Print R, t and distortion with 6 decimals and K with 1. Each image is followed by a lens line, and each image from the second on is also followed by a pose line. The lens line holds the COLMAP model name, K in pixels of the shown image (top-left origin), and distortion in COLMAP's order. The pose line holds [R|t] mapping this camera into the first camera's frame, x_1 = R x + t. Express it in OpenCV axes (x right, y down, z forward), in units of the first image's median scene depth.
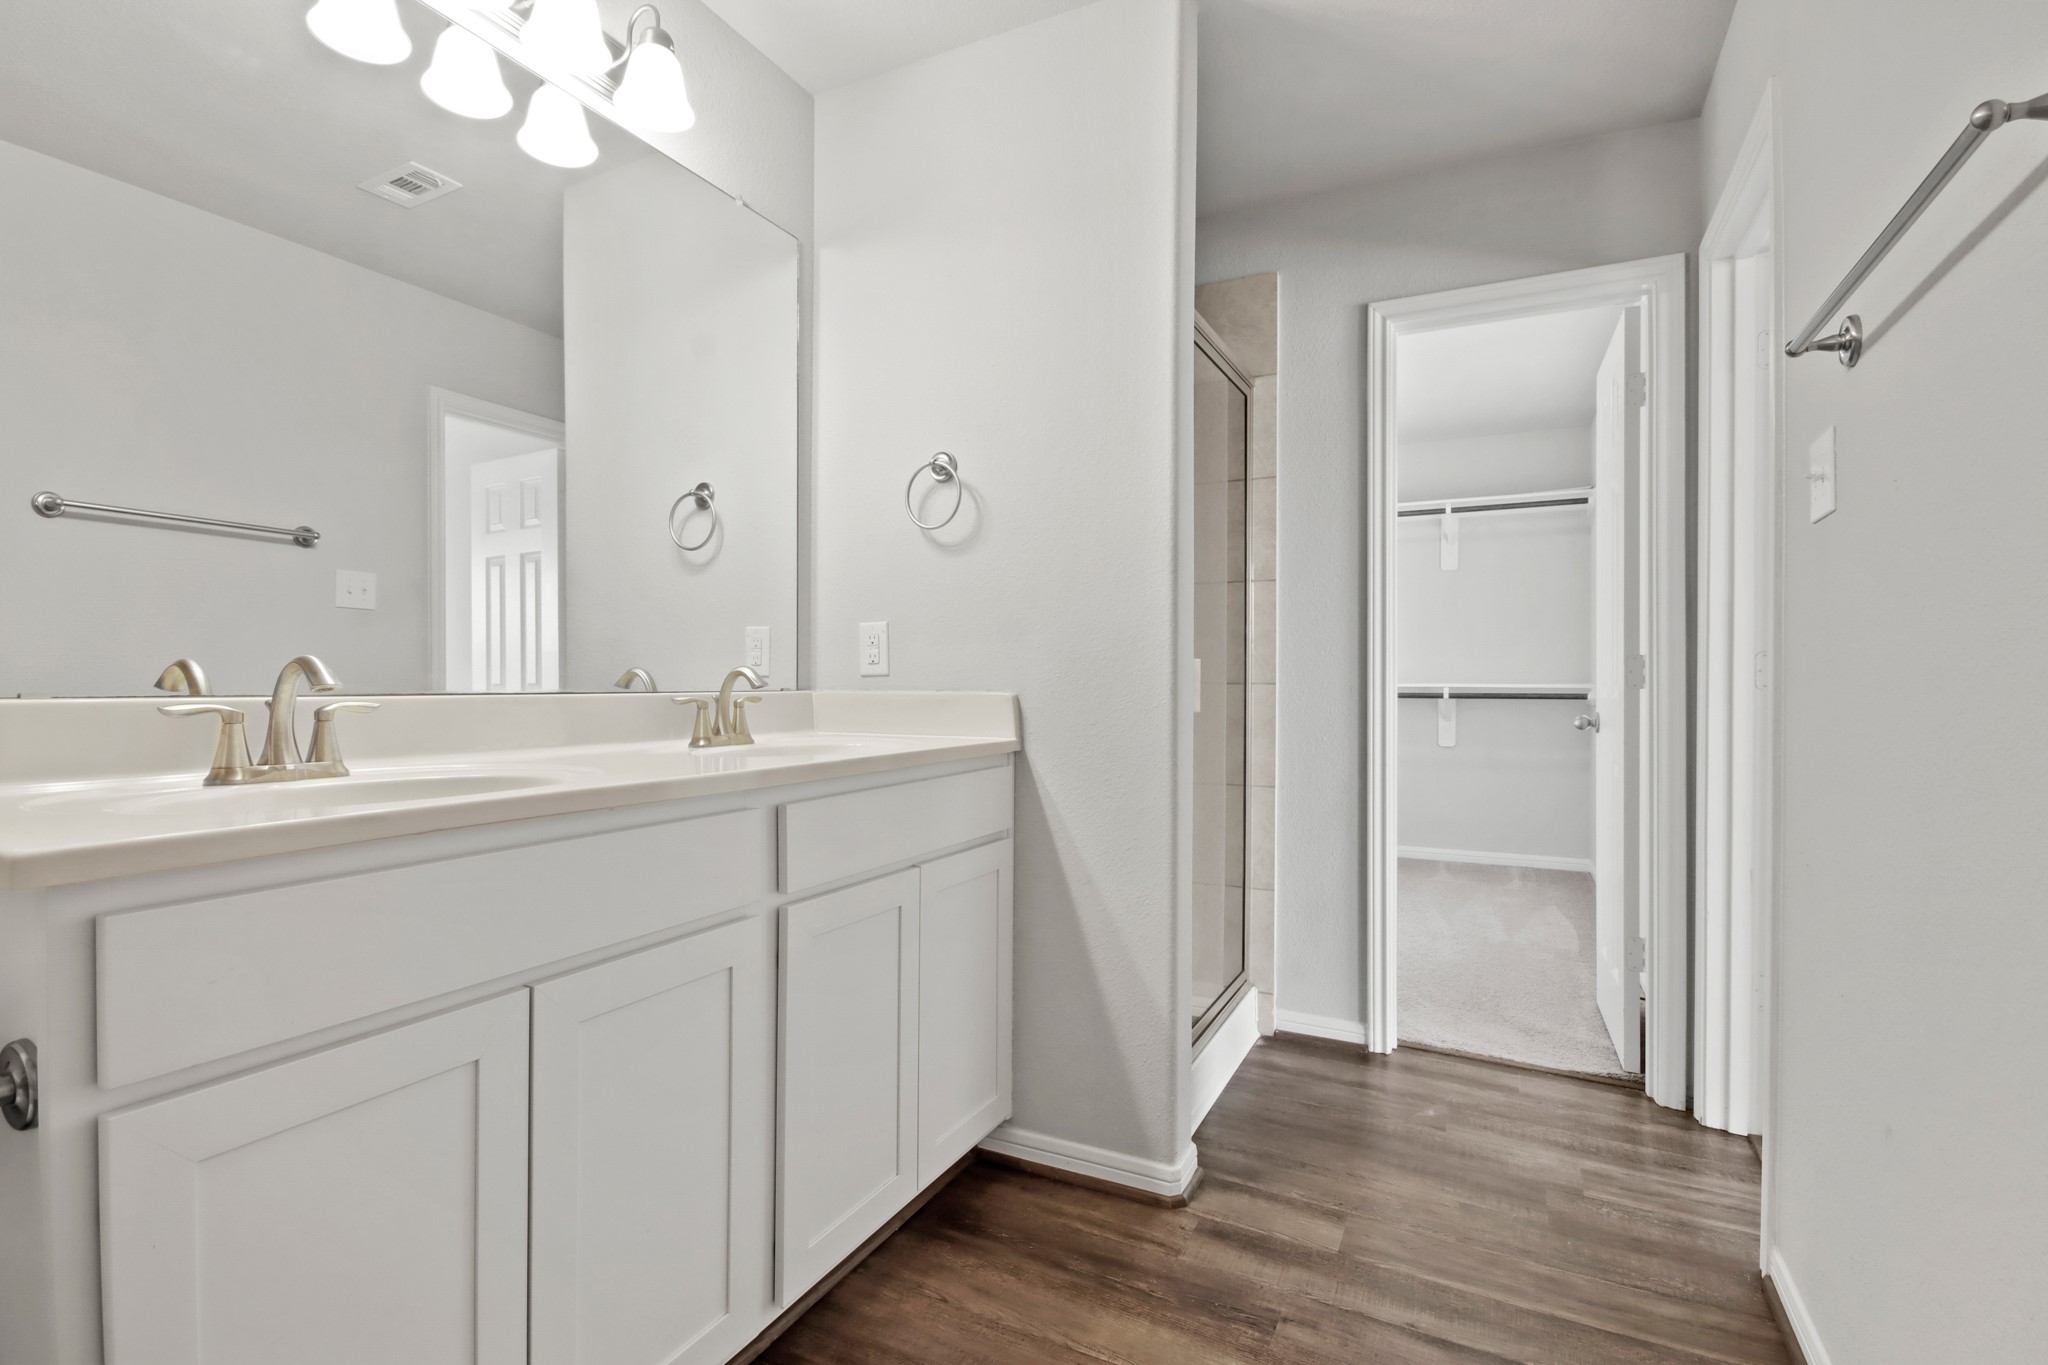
lens RADIAL K [[945.6, 0, 1024.0], [0, 945.6, 682.5], [0, 0, 1]] dist [0.001830, -0.000247]
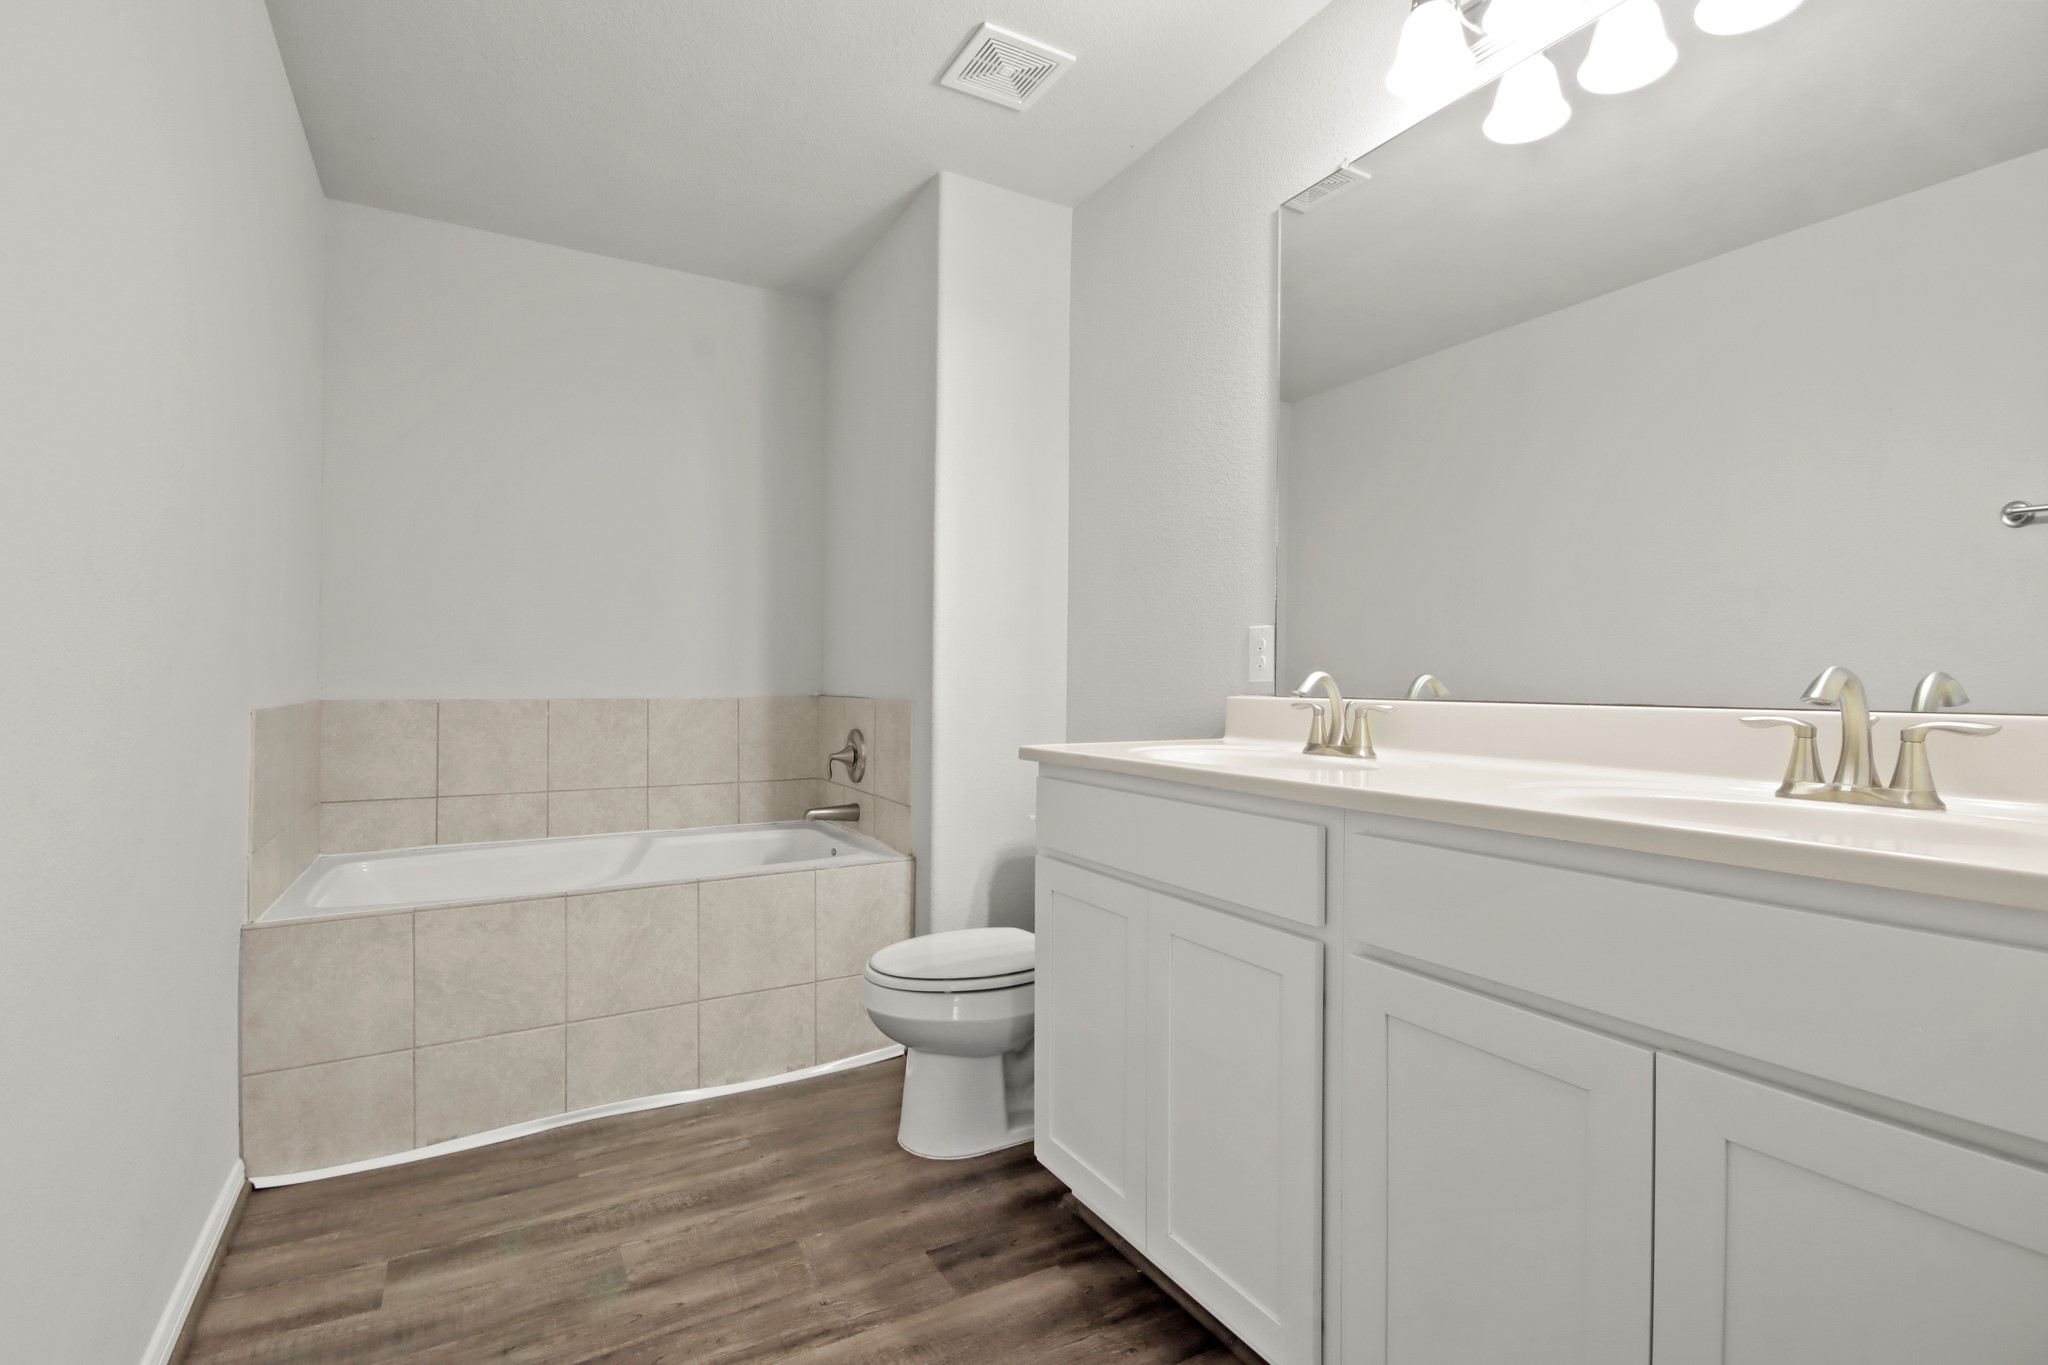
lens RADIAL K [[945.6, 0, 1024.0], [0, 945.6, 682.5], [0, 0, 1]] dist [0.001830, -0.000247]
pose [[-0.531506, -0.008705, -0.847010, 0.458215], [-0.013351, 0.999909, -0.001899, -0.000268], [0.846949, 0.010299, -0.531574, 0.876973]]
